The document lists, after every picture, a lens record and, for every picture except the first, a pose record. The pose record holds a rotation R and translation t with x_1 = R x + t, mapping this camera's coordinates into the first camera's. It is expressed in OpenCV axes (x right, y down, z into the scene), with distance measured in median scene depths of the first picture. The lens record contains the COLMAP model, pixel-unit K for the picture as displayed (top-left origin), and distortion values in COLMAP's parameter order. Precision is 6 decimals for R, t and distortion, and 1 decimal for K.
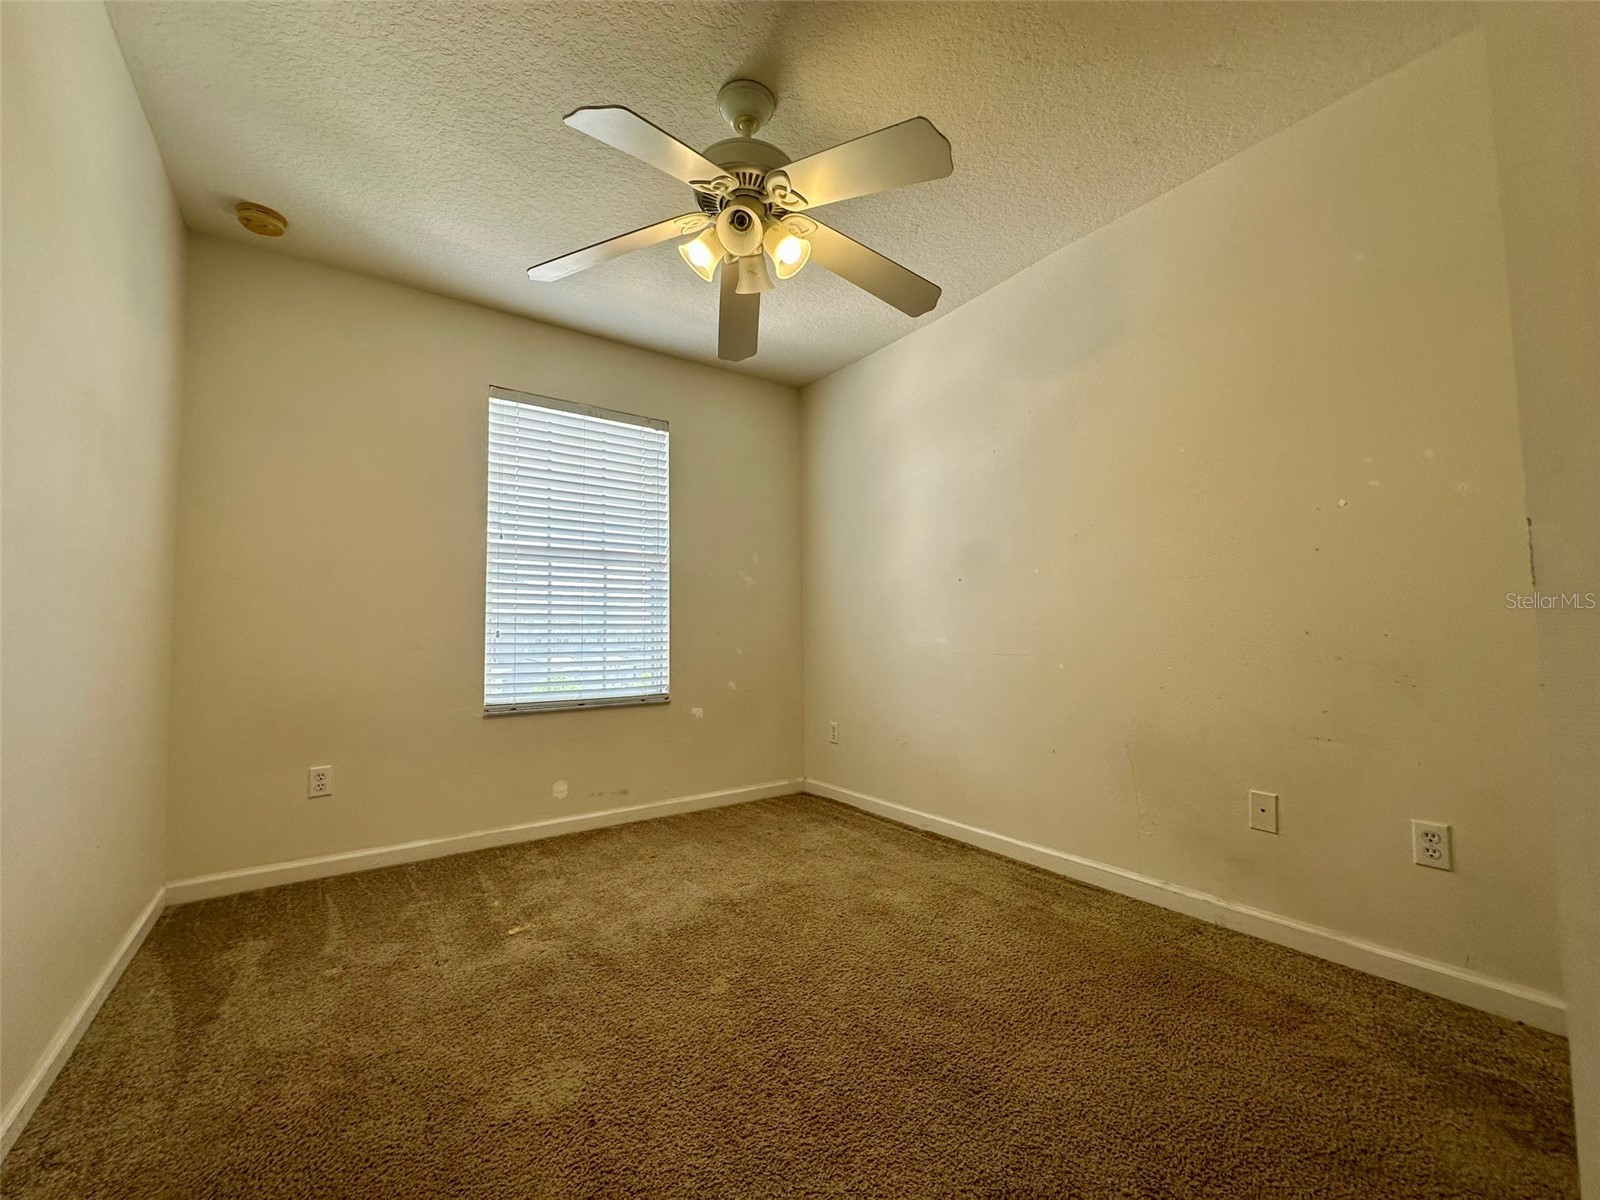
lens RADIAL K [[641.3, 0, 800.4], [0, 641.3, 601.8], [0, 0, 1]] dist [-0.004633, 0.001202]
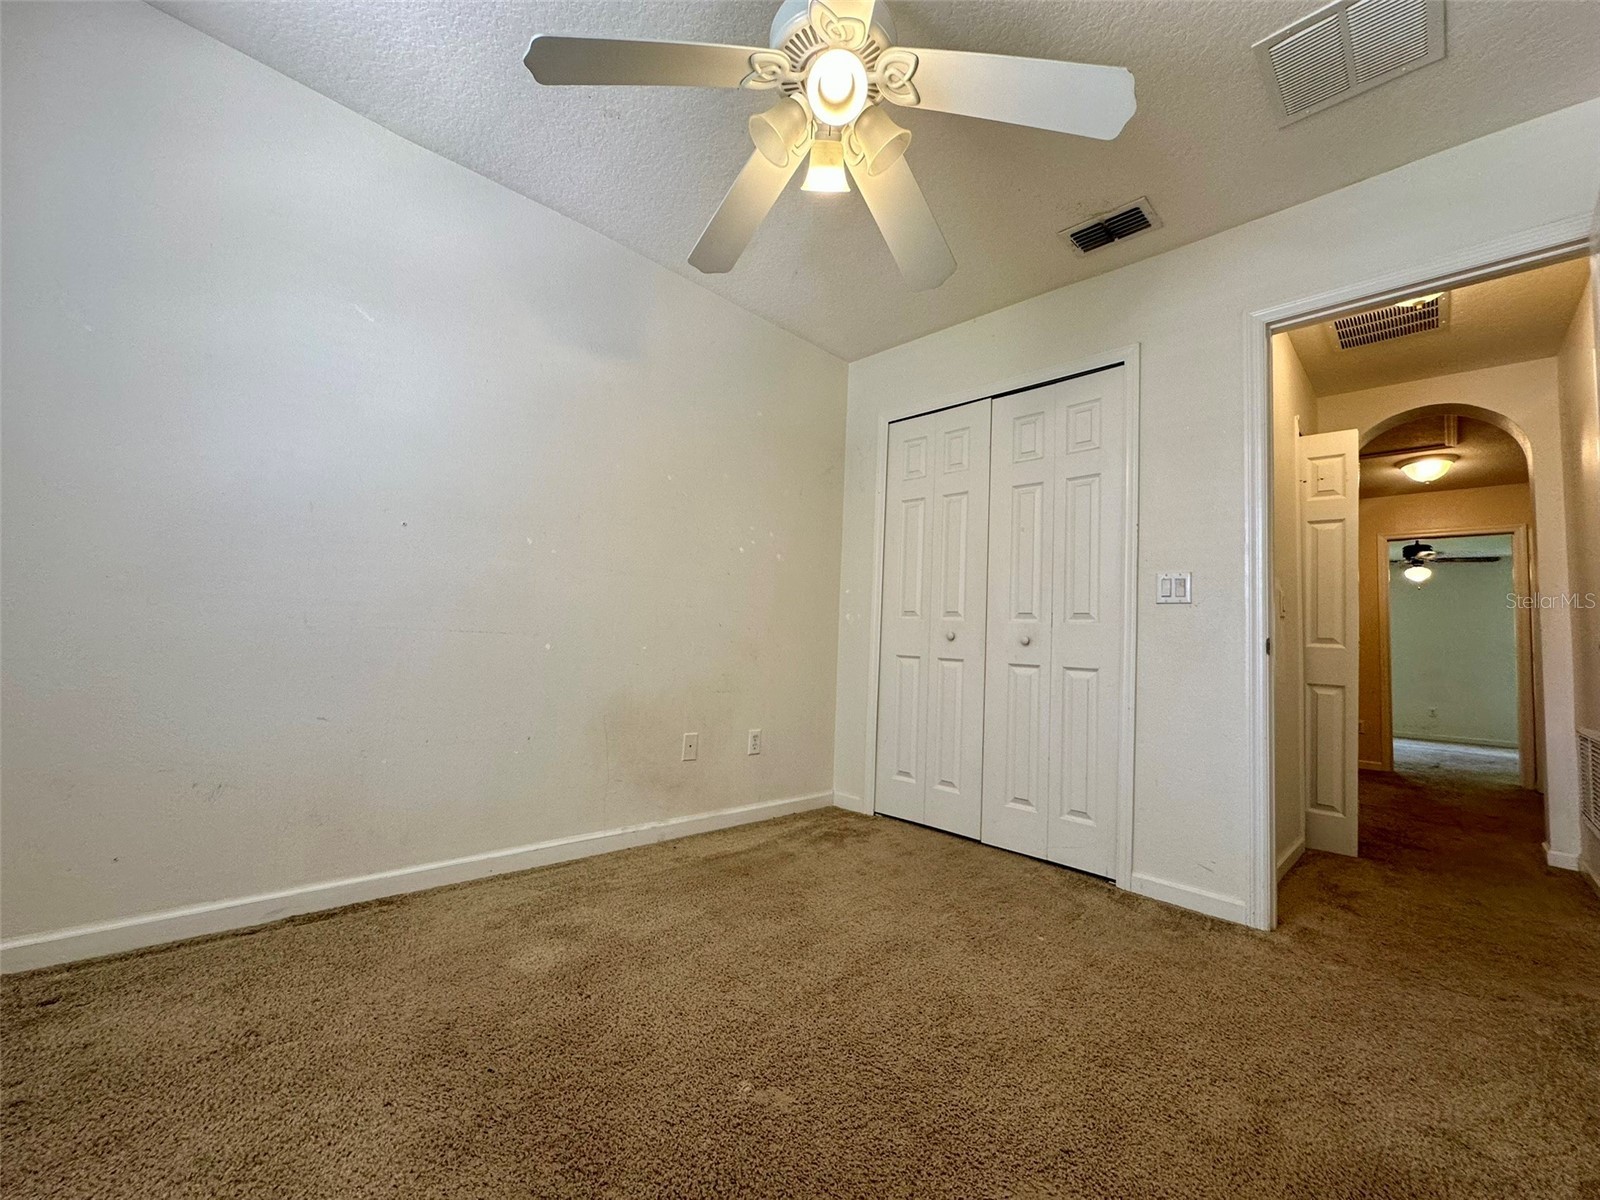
lens RADIAL K [[641.3, 0, 800.3], [0, 641.3, 601.4], [0, 0, 1]] dist [-0.004633, 0.001202]
pose [[-0.153269, 0.074633, 0.985362, -0.647825], [-0.093184, 0.991609, -0.089601, 0.092733], [-0.983781, -0.105553, -0.145028, 0.848082]]
